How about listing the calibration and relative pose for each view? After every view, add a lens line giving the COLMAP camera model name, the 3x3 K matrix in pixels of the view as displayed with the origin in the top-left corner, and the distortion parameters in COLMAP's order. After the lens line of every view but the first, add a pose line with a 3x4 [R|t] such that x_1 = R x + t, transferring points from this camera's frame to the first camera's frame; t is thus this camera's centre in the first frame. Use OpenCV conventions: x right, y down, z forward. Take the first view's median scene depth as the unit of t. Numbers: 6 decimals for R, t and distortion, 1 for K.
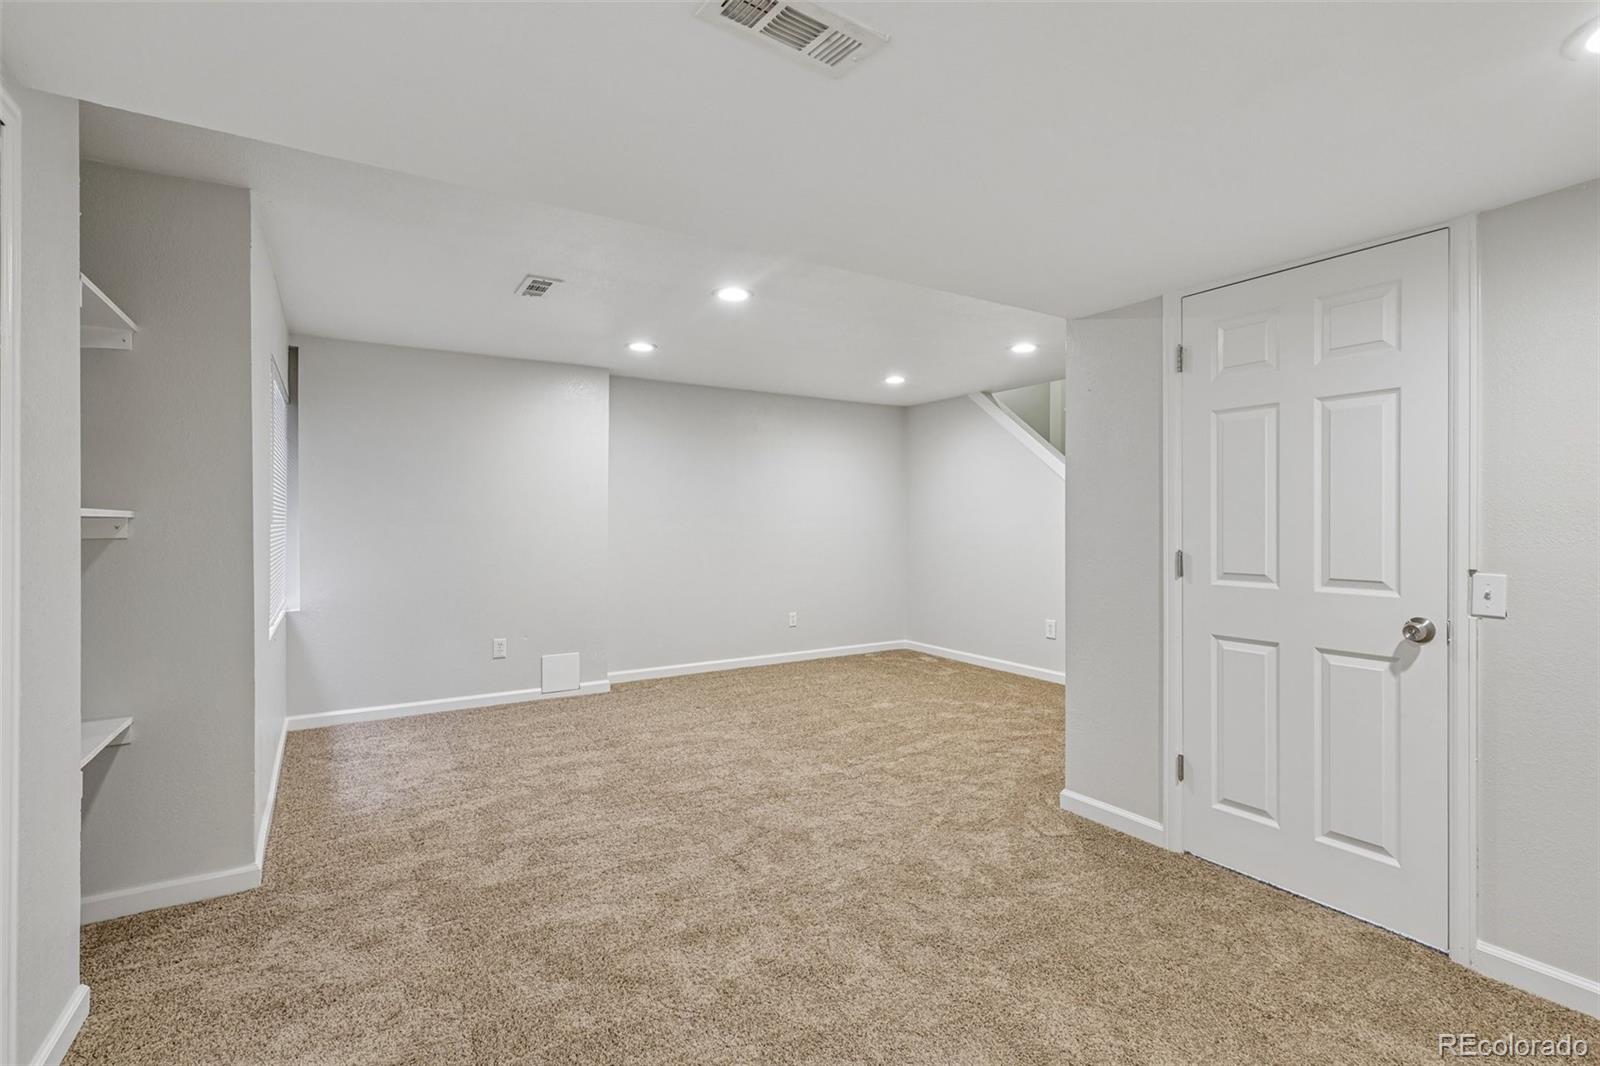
lens RADIAL K [[744.6, 0, 802.0], [0, 744.6, 525.9], [0, 0, 1]] dist [-0.003373, 0.002917]
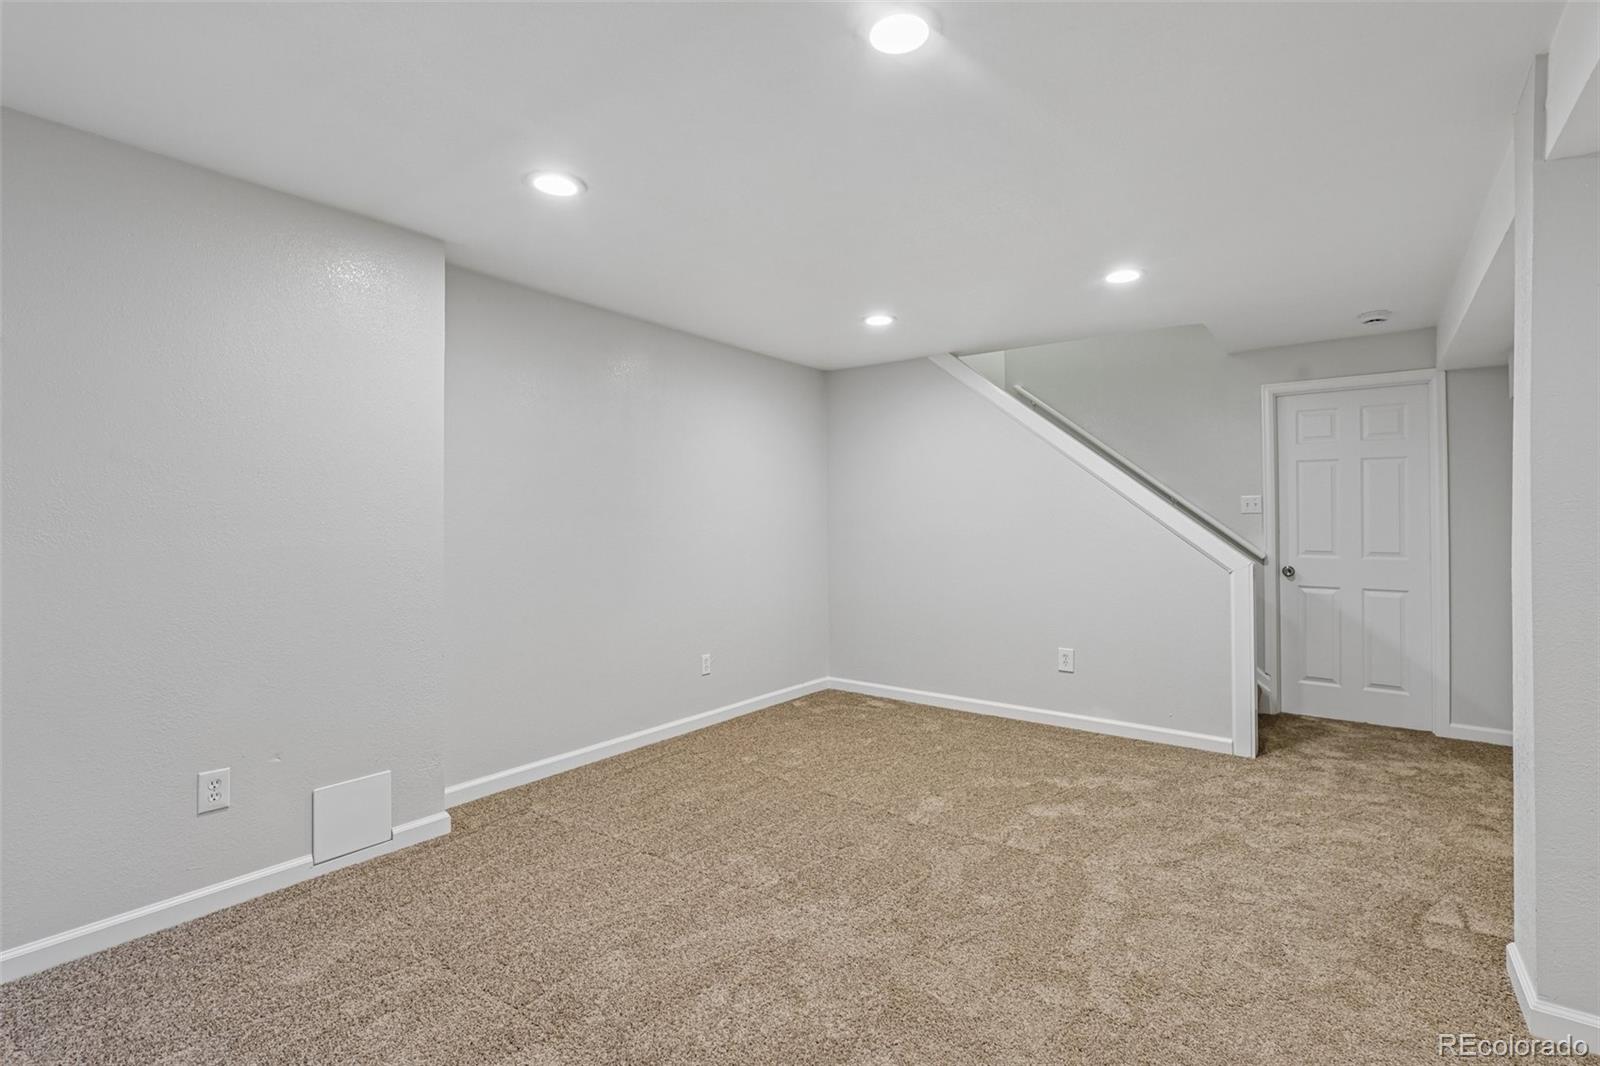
lens RADIAL K [[744.6, 0, 802.7], [0, 744.6, 529.9], [0, 0, 1]] dist [-0.003373, 0.002917]
pose [[0.931667, -0.002628, 0.363305, -0.225621], [0.001105, 0.999990, 0.004400, -0.000857], [-0.363313, -0.003698, 0.931660, 0.420129]]
